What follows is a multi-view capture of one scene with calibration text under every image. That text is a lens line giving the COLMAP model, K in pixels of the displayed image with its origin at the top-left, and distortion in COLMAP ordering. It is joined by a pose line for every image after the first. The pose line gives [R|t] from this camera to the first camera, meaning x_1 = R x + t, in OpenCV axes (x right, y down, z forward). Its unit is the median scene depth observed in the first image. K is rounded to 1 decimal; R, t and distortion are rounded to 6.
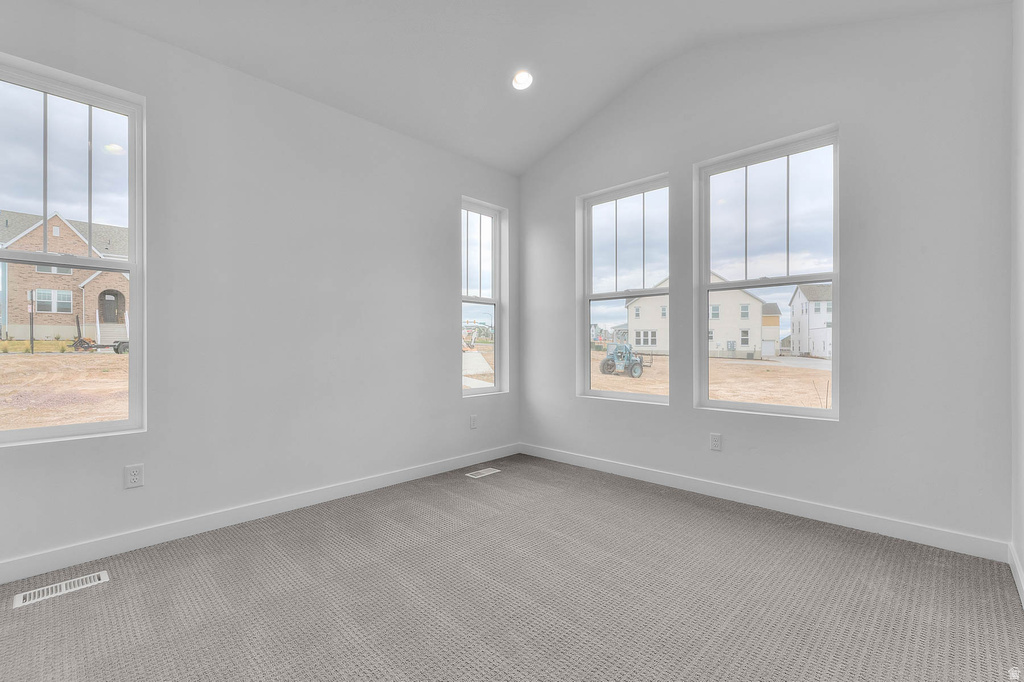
lens RADIAL K [[460.5, 0, 502.3], [0, 460.5, 340.0], [0, 0, 1]] dist [0.004477, 0.000456]
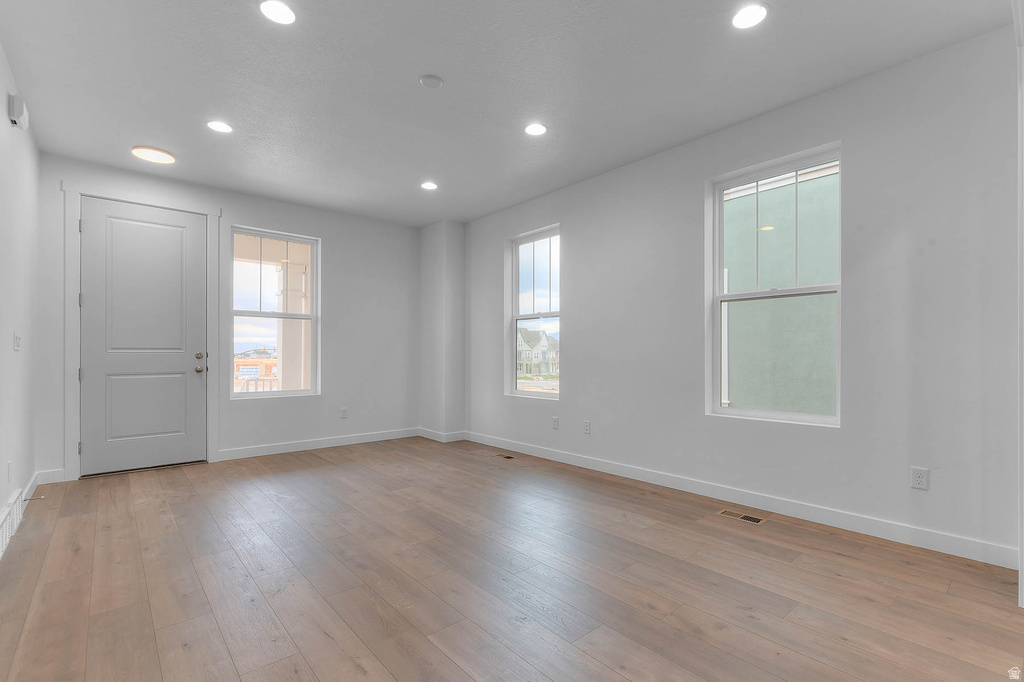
lens RADIAL K [[460.8, 0, 521.7], [0, 460.8, 351.6], [0, 0, 1]] dist [-0.002852, 0.000446]
pose [[0.998661, -0.001584, -0.051716, 0.263699], [0.001794, 0.999990, 0.004012, -0.003485], [0.051710, -0.004100, 0.998654, -0.267526]]
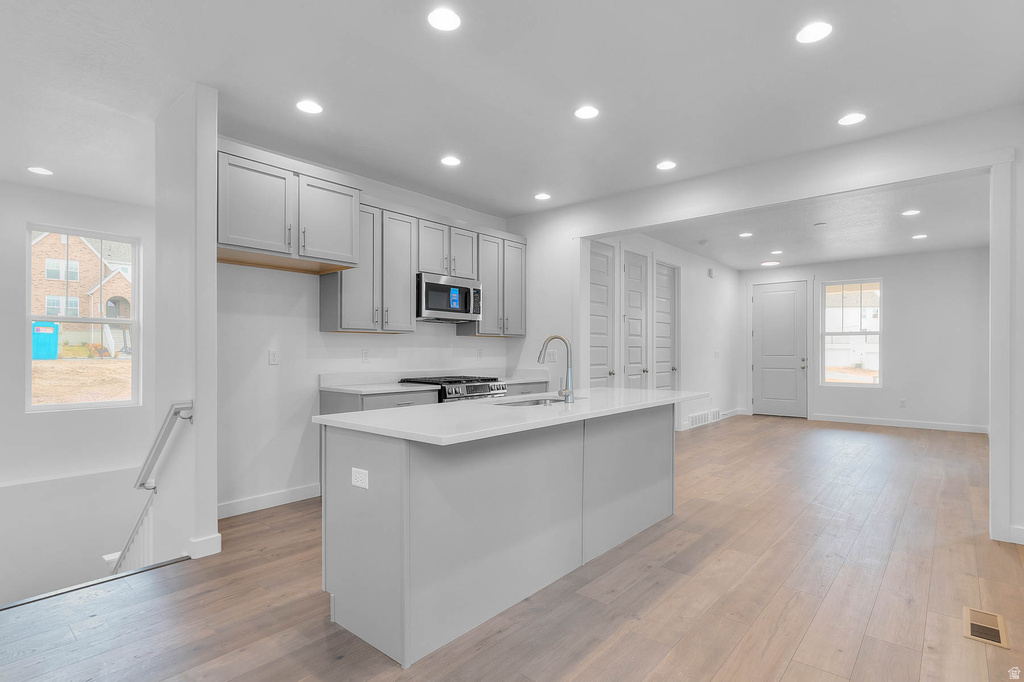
lens RADIAL K [[516.6, 0, 520.9], [0, 516.6, 349.6], [0, 0, 1]] dist [0.017565, 0.000004]
pose [[0.073095, -0.005051, -0.997312, 1.686019], [0.011912, 0.999920, -0.004191, -0.041326], [0.997254, -0.011574, 0.073150, -0.615480]]
